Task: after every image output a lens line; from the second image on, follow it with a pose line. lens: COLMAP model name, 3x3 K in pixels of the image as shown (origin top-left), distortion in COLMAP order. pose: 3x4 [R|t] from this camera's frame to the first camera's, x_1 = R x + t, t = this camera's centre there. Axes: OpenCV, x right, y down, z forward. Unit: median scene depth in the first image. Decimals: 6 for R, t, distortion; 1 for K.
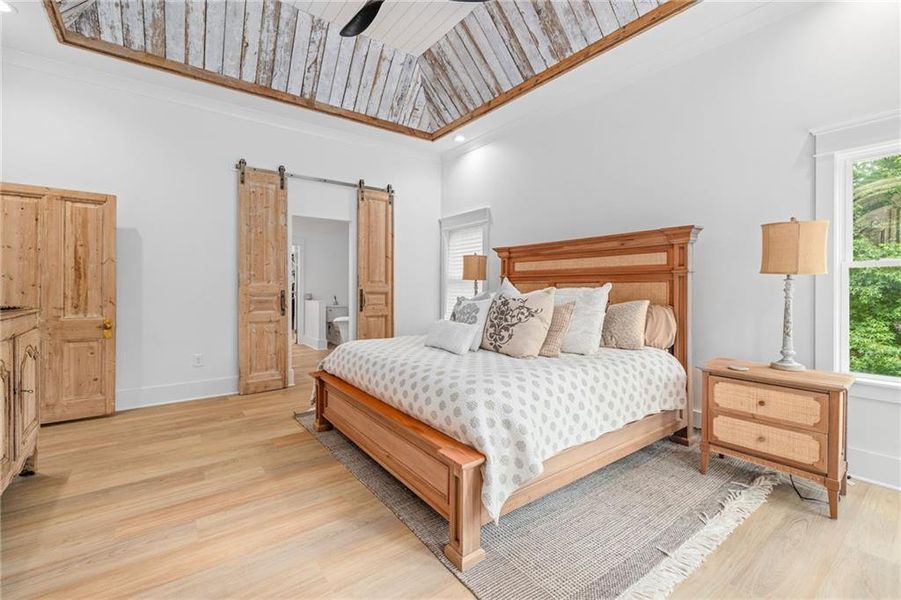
lens RADIAL K [[377.6, 0, 449.1], [0, 377.6, 293.7], [0, 0, 1]] dist [-0.001474, -0.000573]
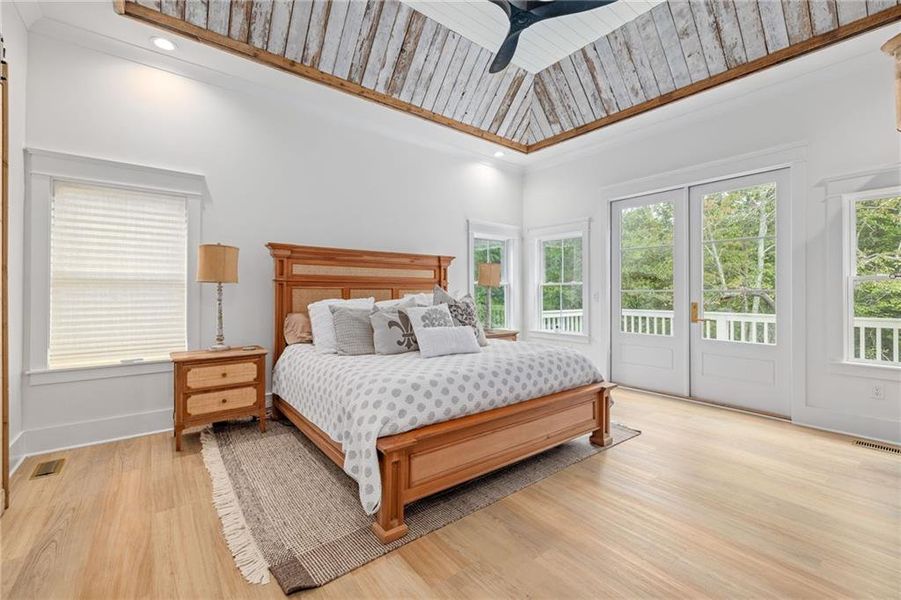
lens RADIAL K [[377.6, 0, 449.5], [0, 377.6, 293.8], [0, 0, 1]] dist [-0.001474, -0.000573]
pose [[-0.009758, -0.003405, 0.999947, -0.838019], [0.016144, 0.999863, 0.003562, -0.016837], [-0.999822, 0.016178, -0.009702, 0.822705]]
